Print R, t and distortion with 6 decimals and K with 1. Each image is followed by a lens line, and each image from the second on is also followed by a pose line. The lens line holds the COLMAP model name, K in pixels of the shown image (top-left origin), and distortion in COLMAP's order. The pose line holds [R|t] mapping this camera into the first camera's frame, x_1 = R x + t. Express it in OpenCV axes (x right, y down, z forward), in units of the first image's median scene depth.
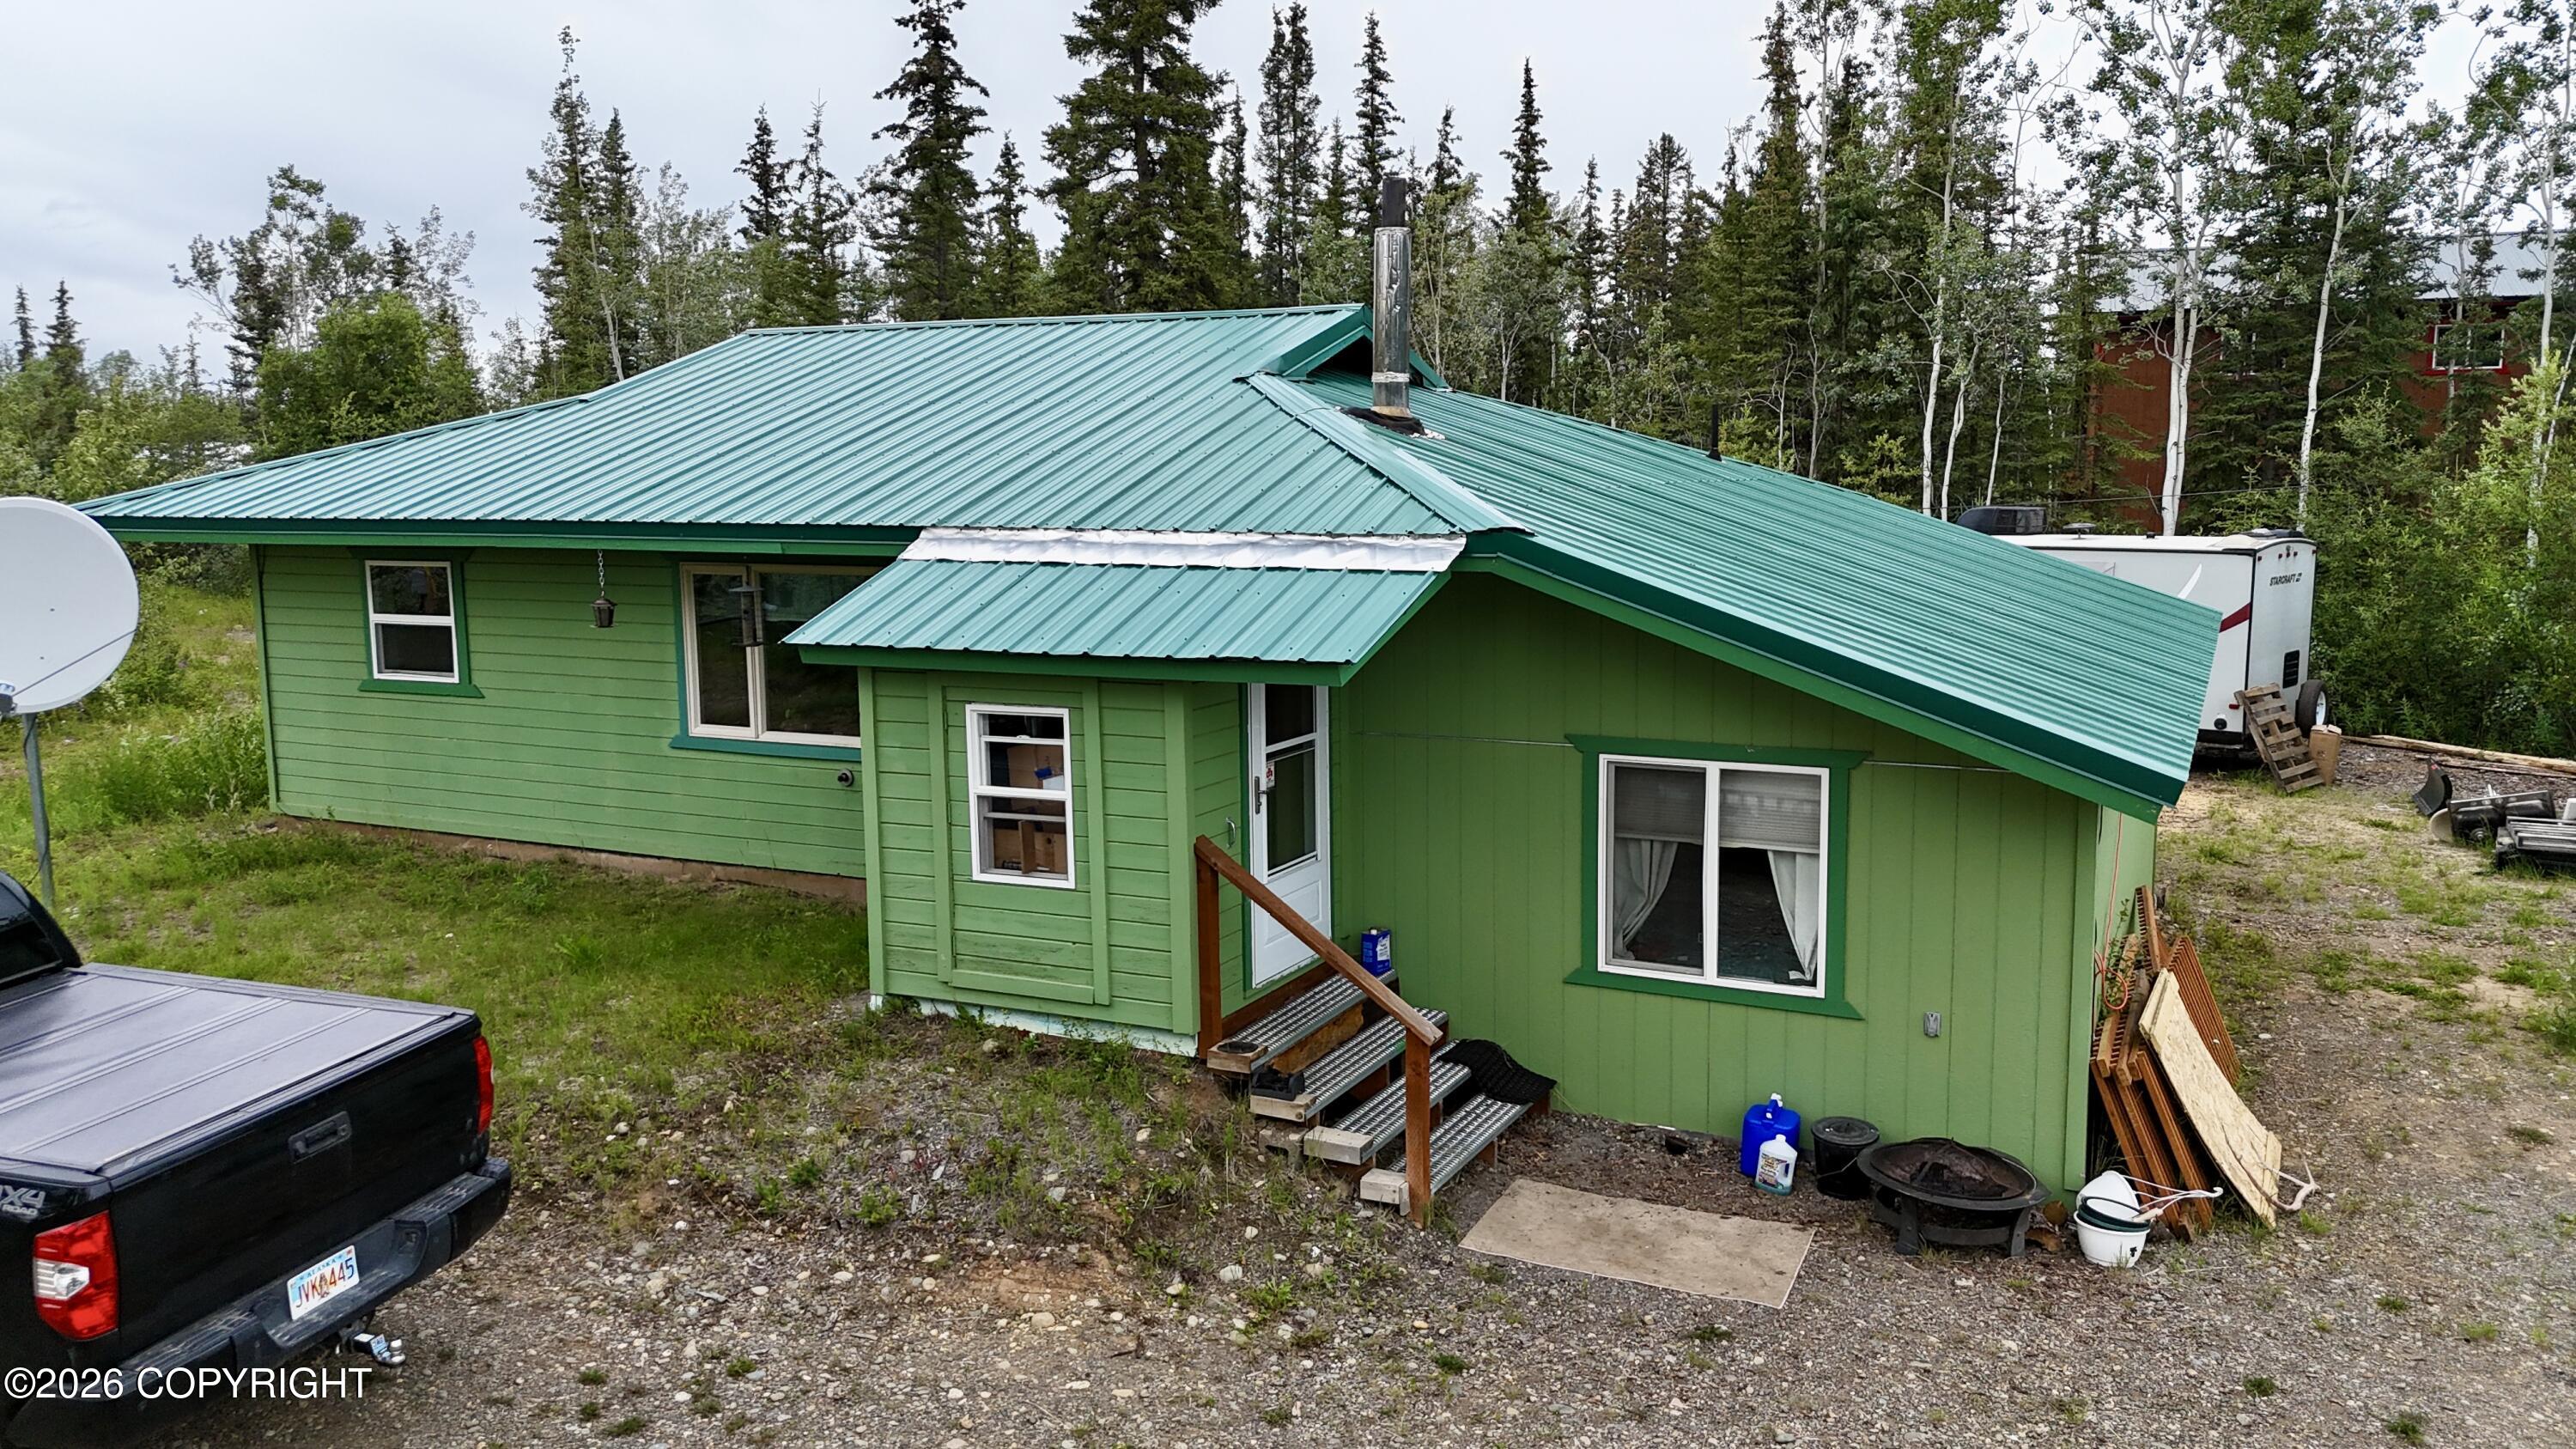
lens RADIAL K [[1896.9, 0, 1290.5], [0, 1896.9, 704.9], [0, 0, 1]] dist [0.066616, -0.061317]
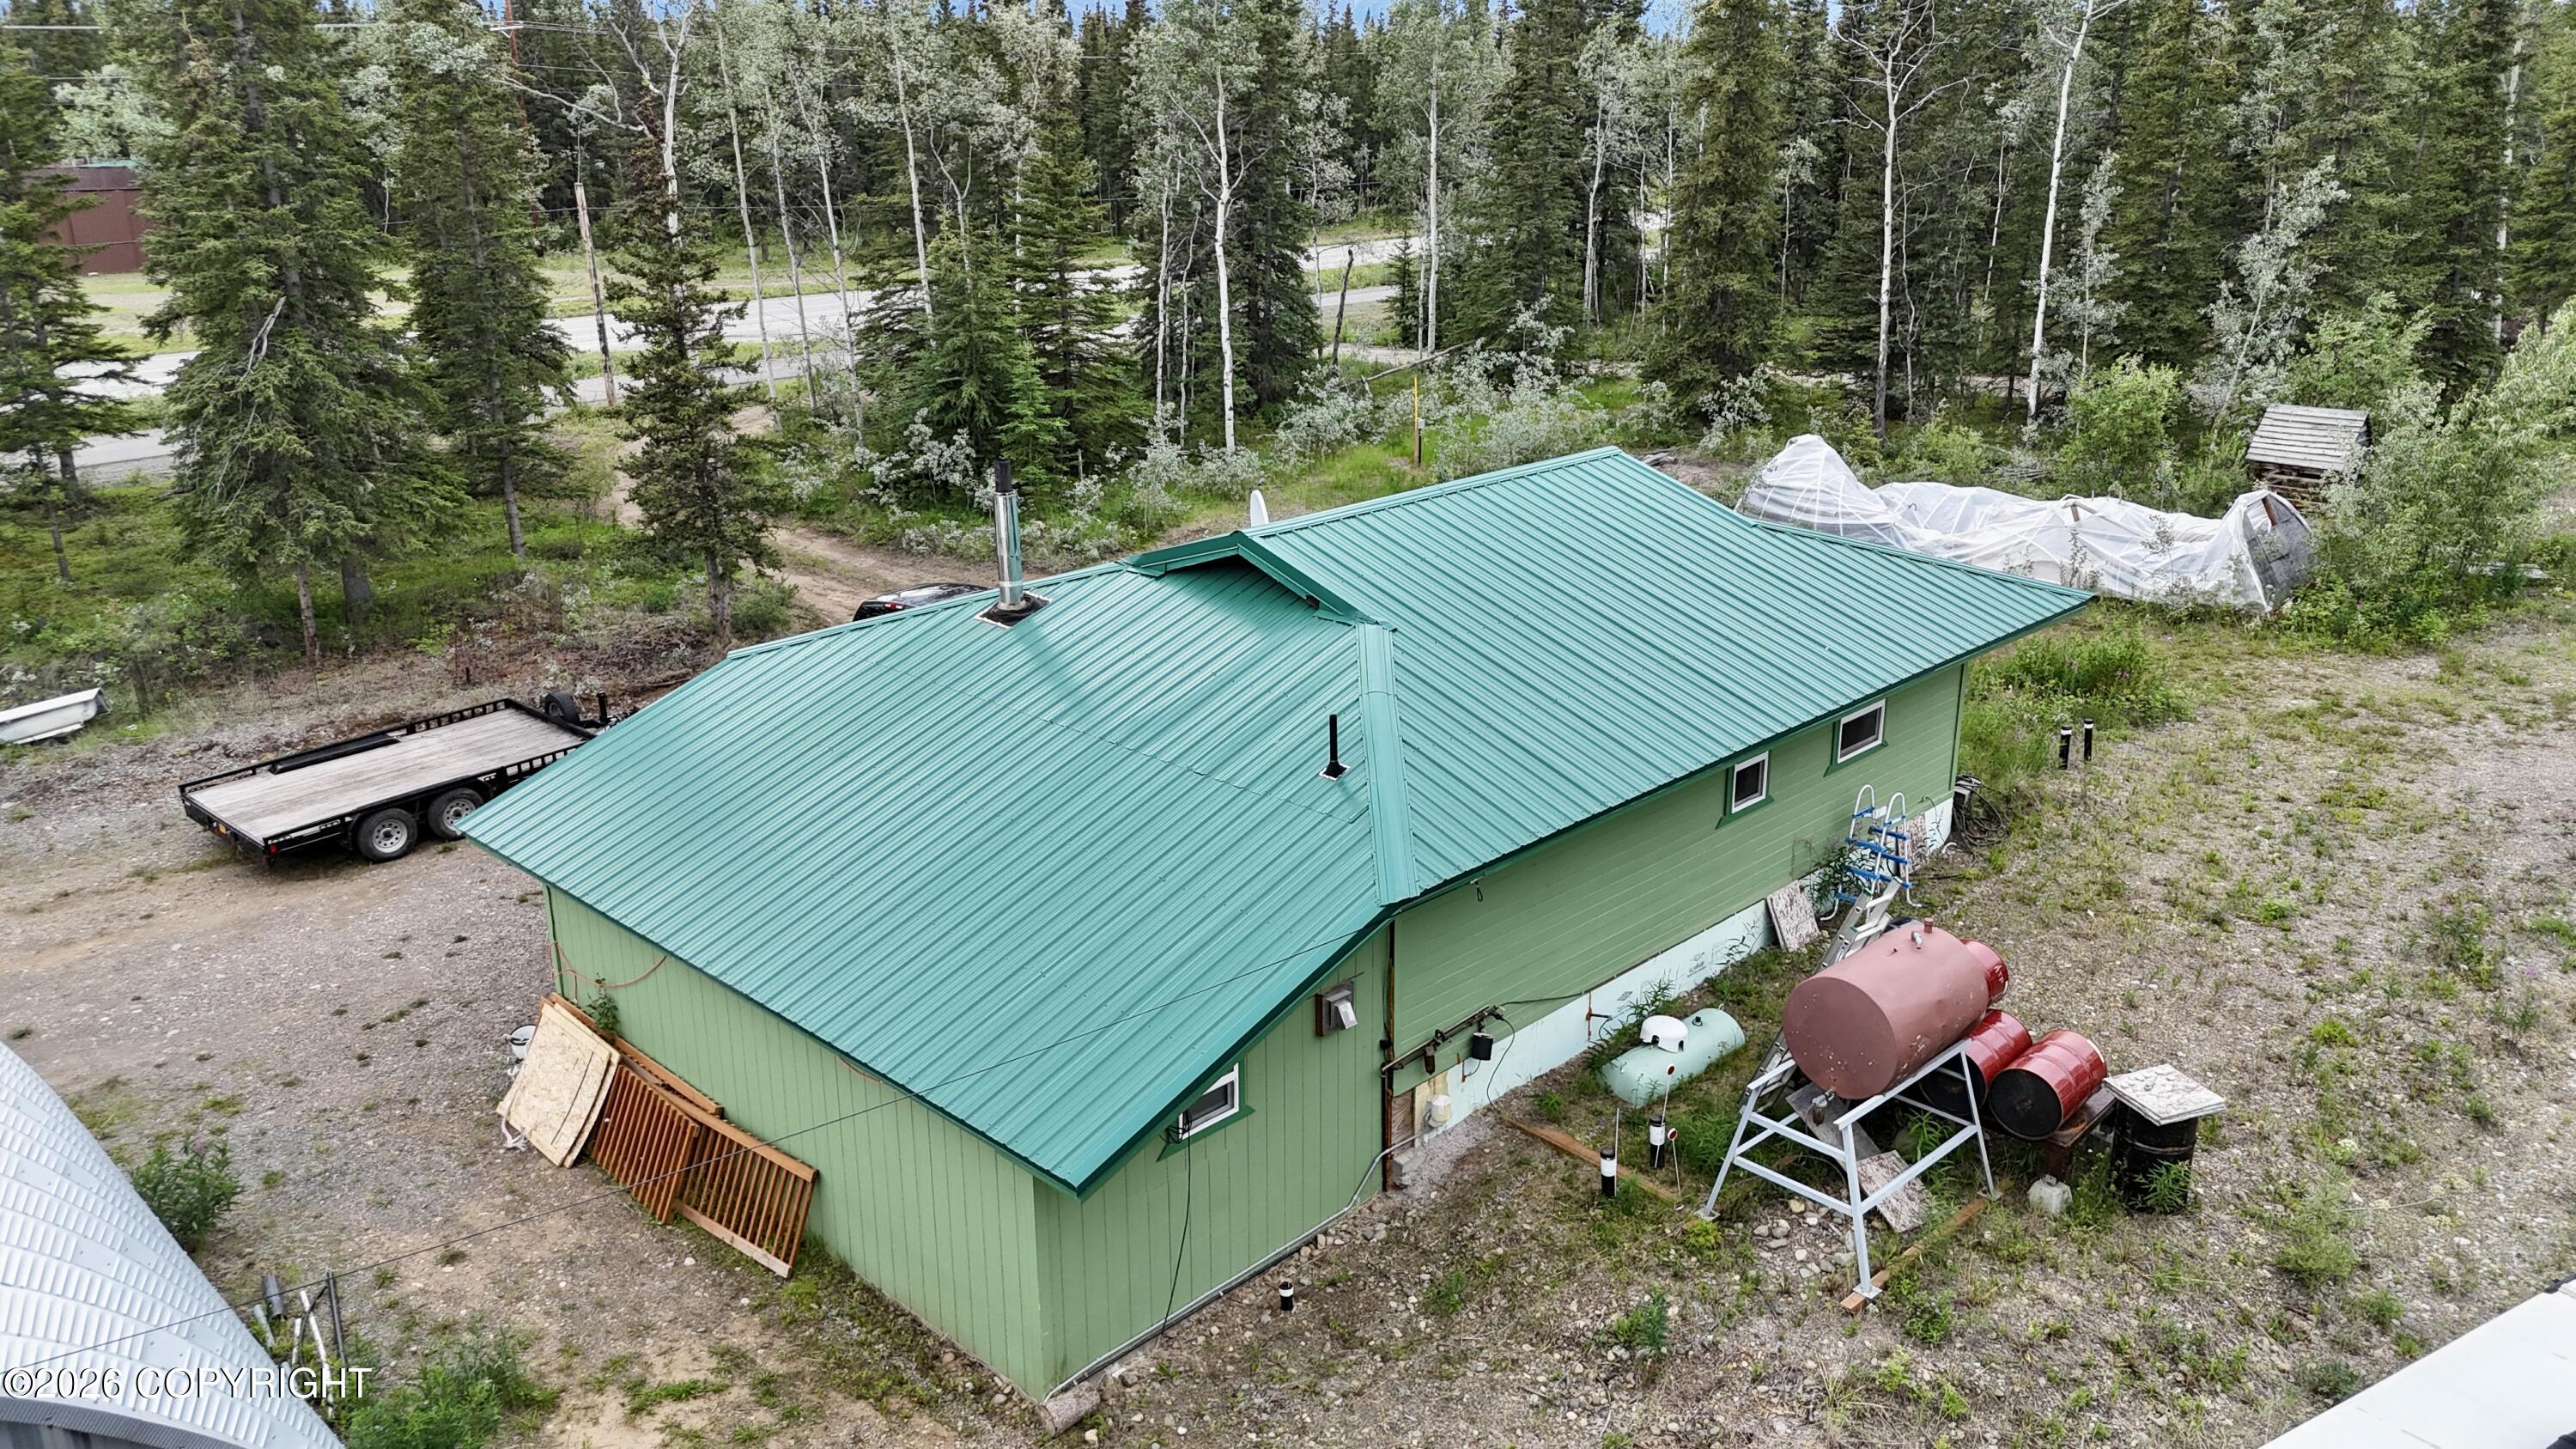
lens RADIAL K [[1896.9, 0, 1292.3], [0, 1896.9, 712.2], [0, 0, 1]] dist [0.066616, -0.061317]
pose [[-0.307541, 0.298190, -0.903604, 0.839980], [-0.117584, 0.930440, 0.347066, -0.378681], [0.944242, 0.212987, -0.251086, 0.962981]]
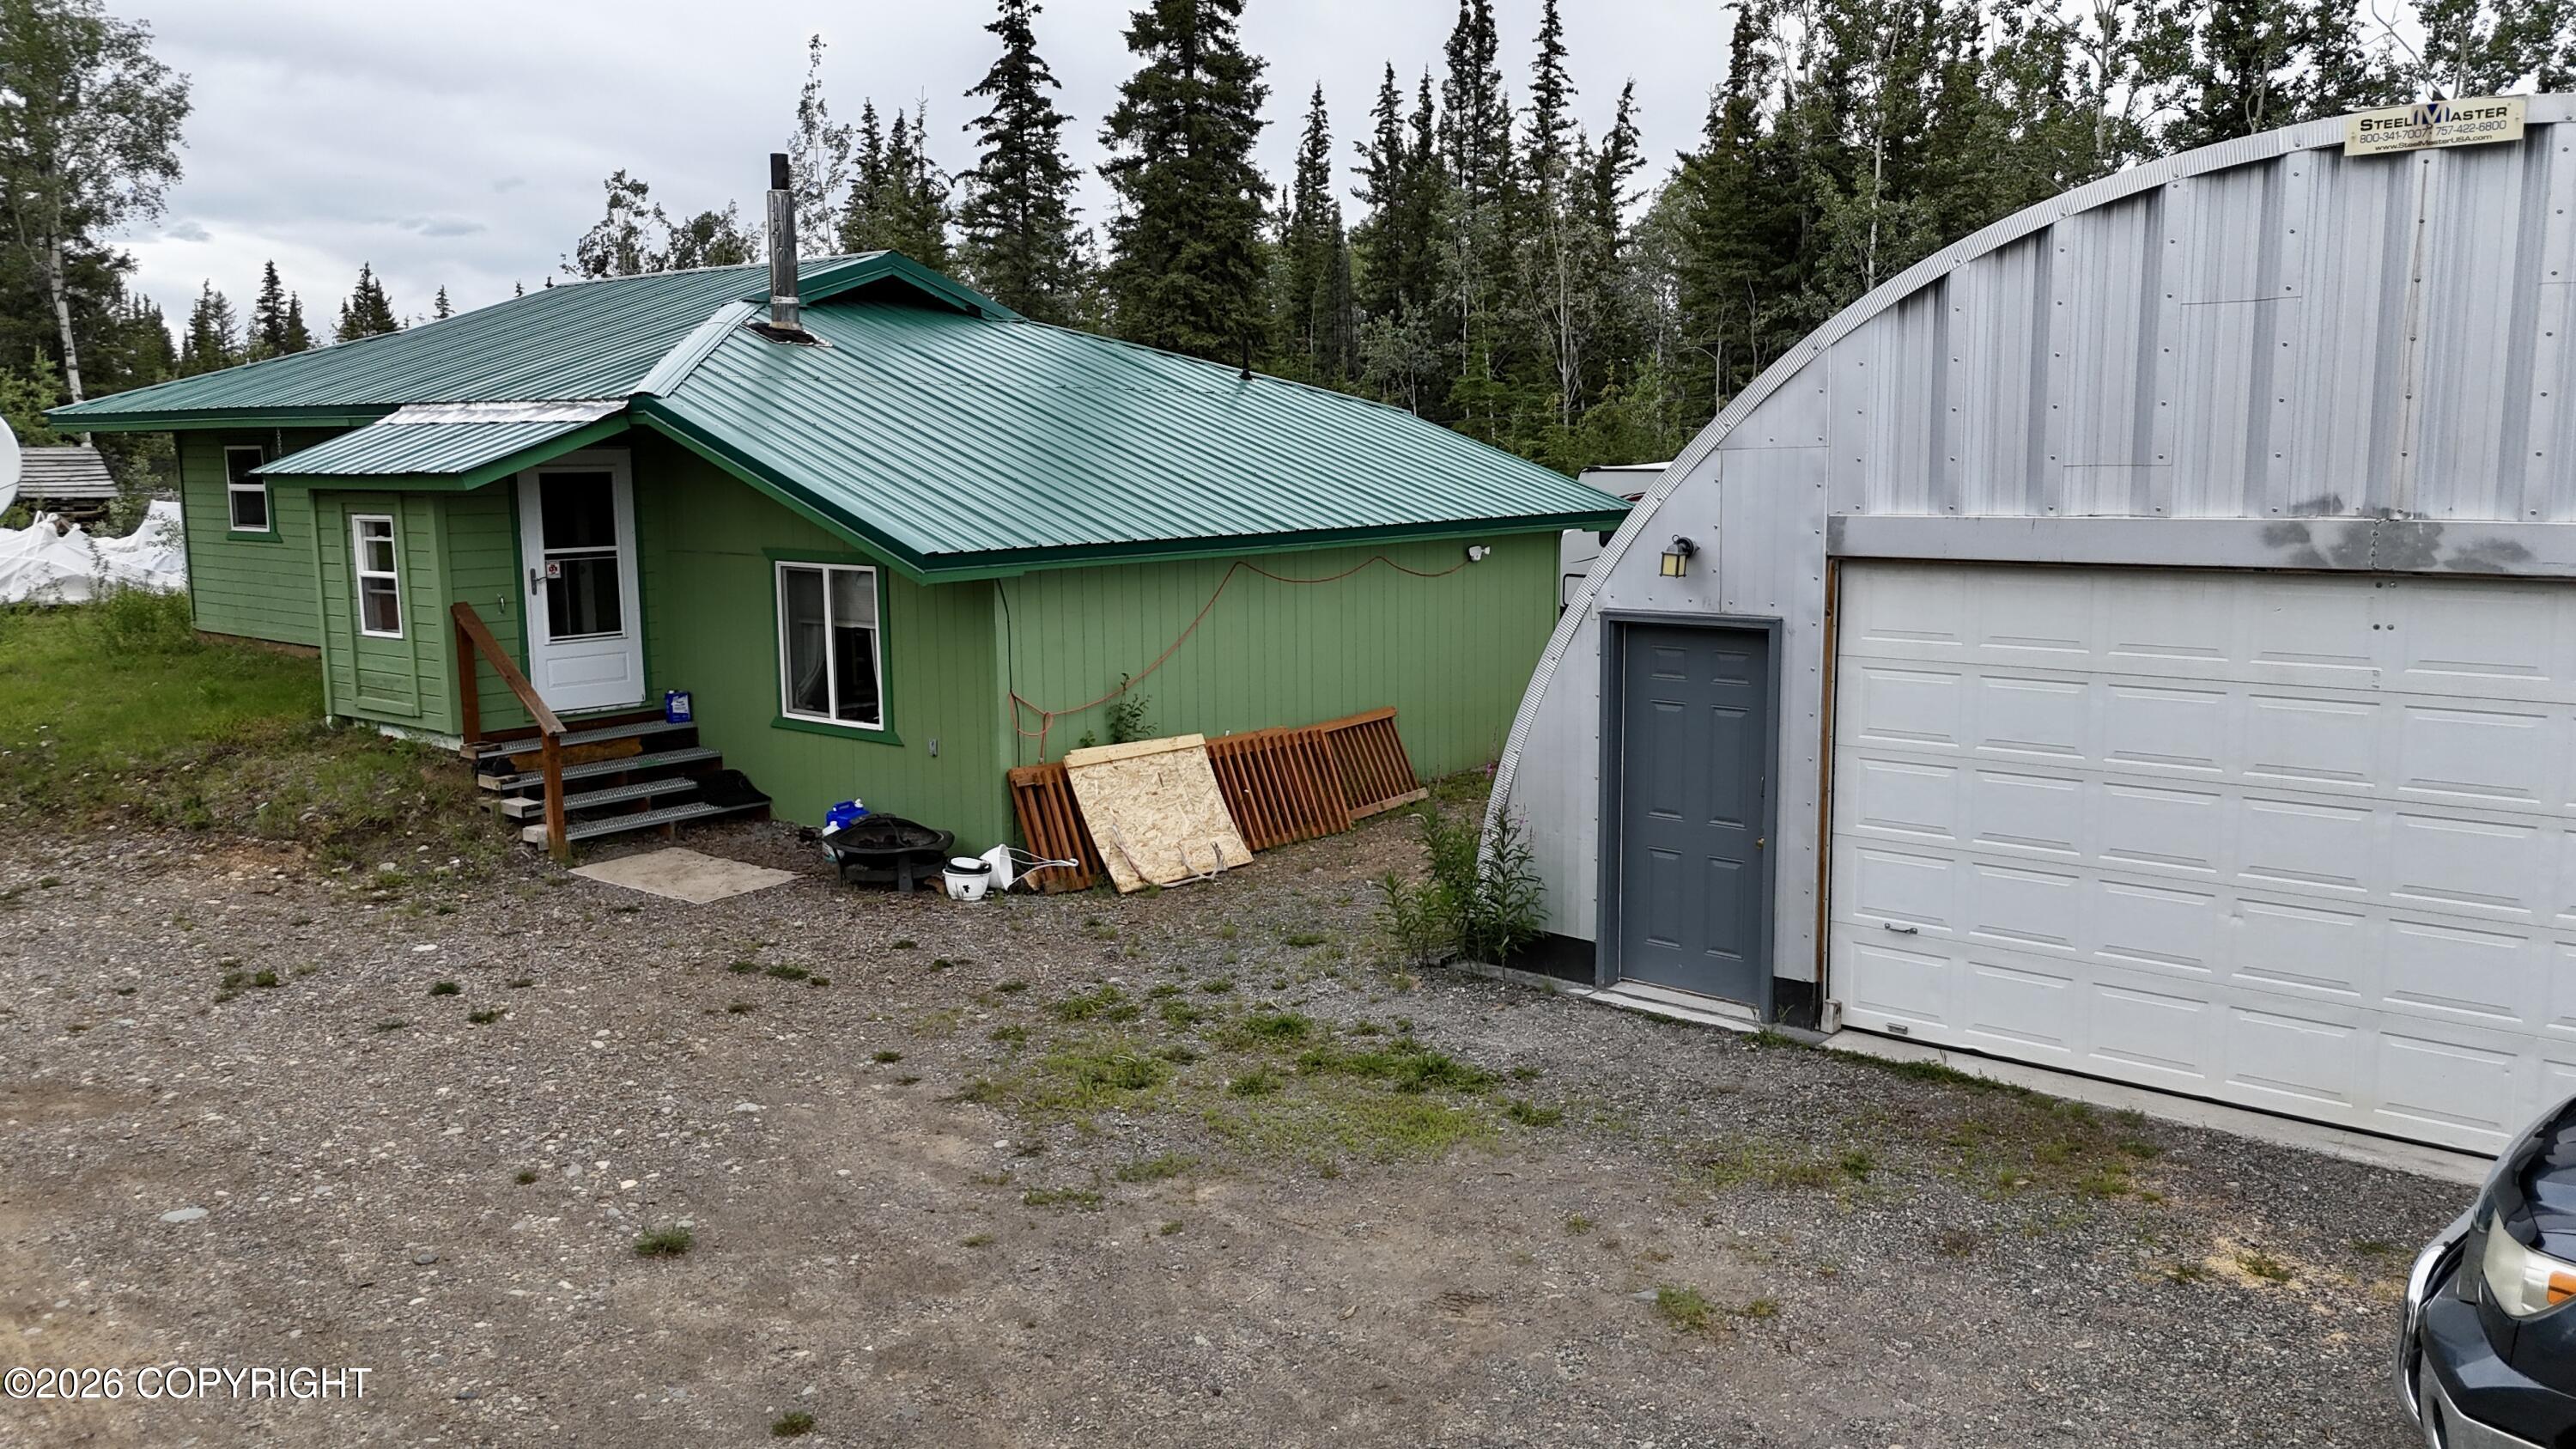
lens RADIAL K [[1896.9, 0, 1295.3], [0, 1896.9, 718.0], [0, 0, 1]] dist [0.066616, -0.061317]
pose [[0.974071, 0.033901, -0.223688, 0.425360], [-0.030079, 0.999338, 0.020472, 0.050224], [0.224234, -0.013213, 0.974446, -0.146201]]
